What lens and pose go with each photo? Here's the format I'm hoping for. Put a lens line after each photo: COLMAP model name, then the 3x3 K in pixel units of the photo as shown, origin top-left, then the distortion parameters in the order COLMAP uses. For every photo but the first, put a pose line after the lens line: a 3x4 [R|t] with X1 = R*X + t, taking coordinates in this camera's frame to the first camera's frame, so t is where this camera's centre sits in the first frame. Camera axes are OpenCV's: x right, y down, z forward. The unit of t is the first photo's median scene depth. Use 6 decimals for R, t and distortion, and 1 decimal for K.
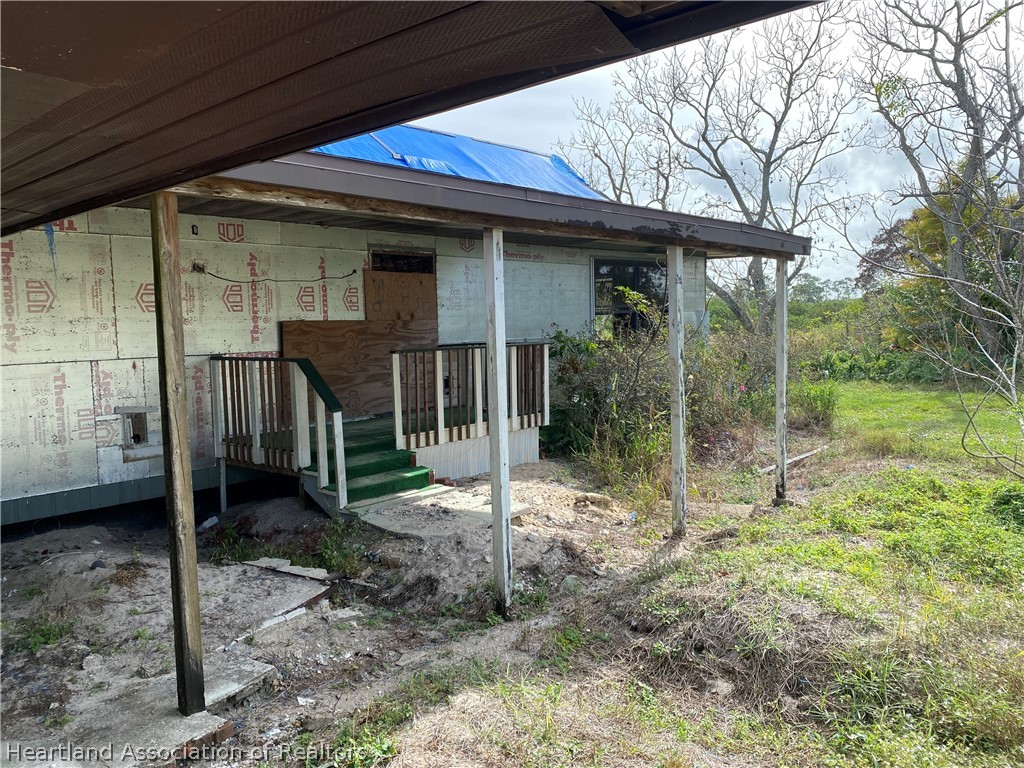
lens RADIAL K [[788.7, 0, 510.8], [0, 788.7, 380.0], [0, 0, 1]] dist [0.083323, -0.082144]
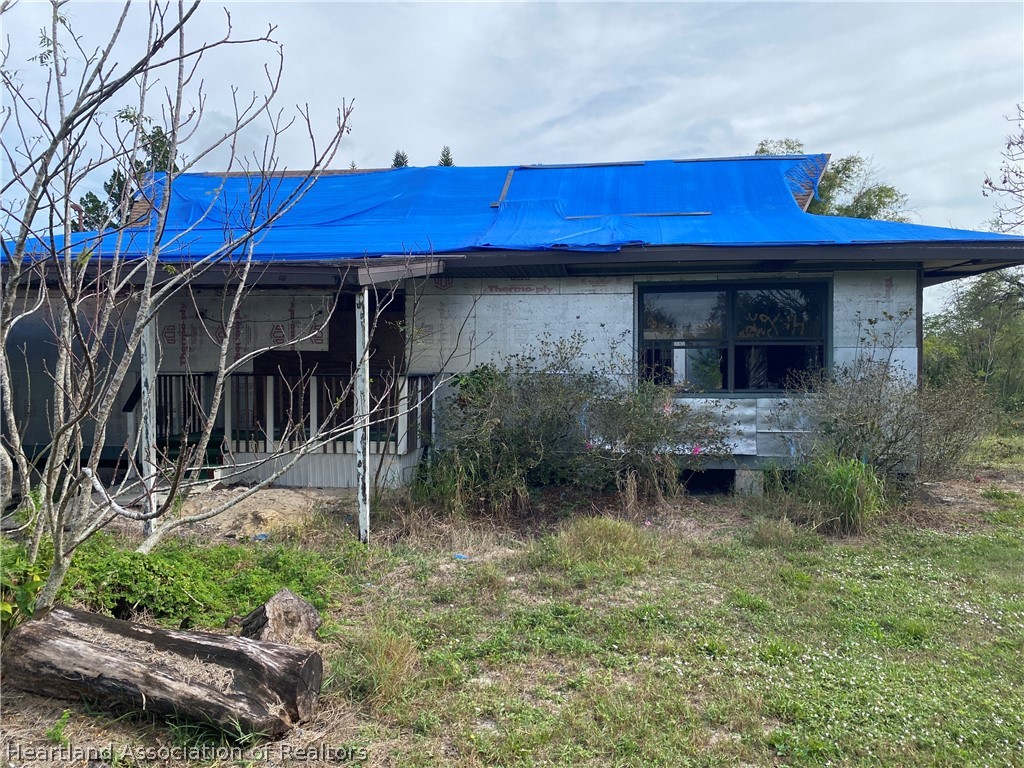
lens RADIAL K [[788.7, 0, 512.3], [0, 788.7, 382.6], [0, 0, 1]] dist [0.083323, -0.082144]
pose [[0.581910, 0.055237, -0.811375, 1.693687], [-0.074751, 0.997100, 0.014270, -0.111326], [0.809810, 0.052347, 0.584352, 0.861687]]
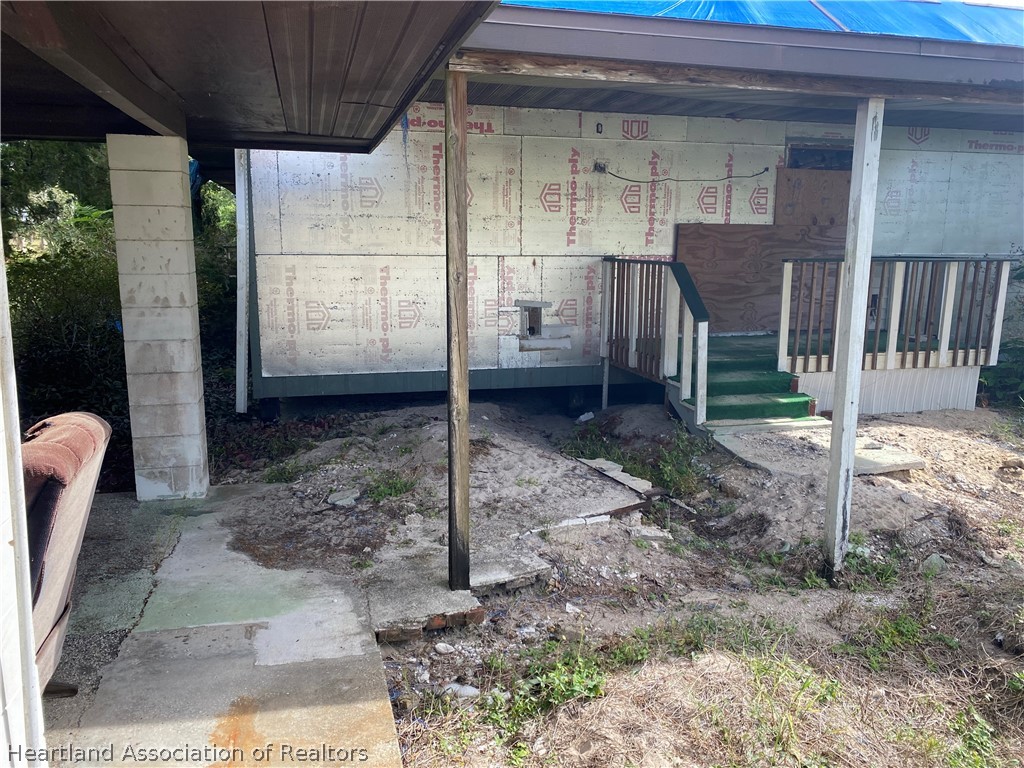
lens RADIAL K [[788.7, 0, 508.6], [0, 788.7, 377.5], [0, 0, 1]] dist [0.083323, -0.082144]
pose [[0.843702, 0.128520, -0.521201, 0.096967], [-0.071511, 0.989173, 0.128154, 0.001985], [0.532028, -0.070852, 0.843757, 0.105115]]
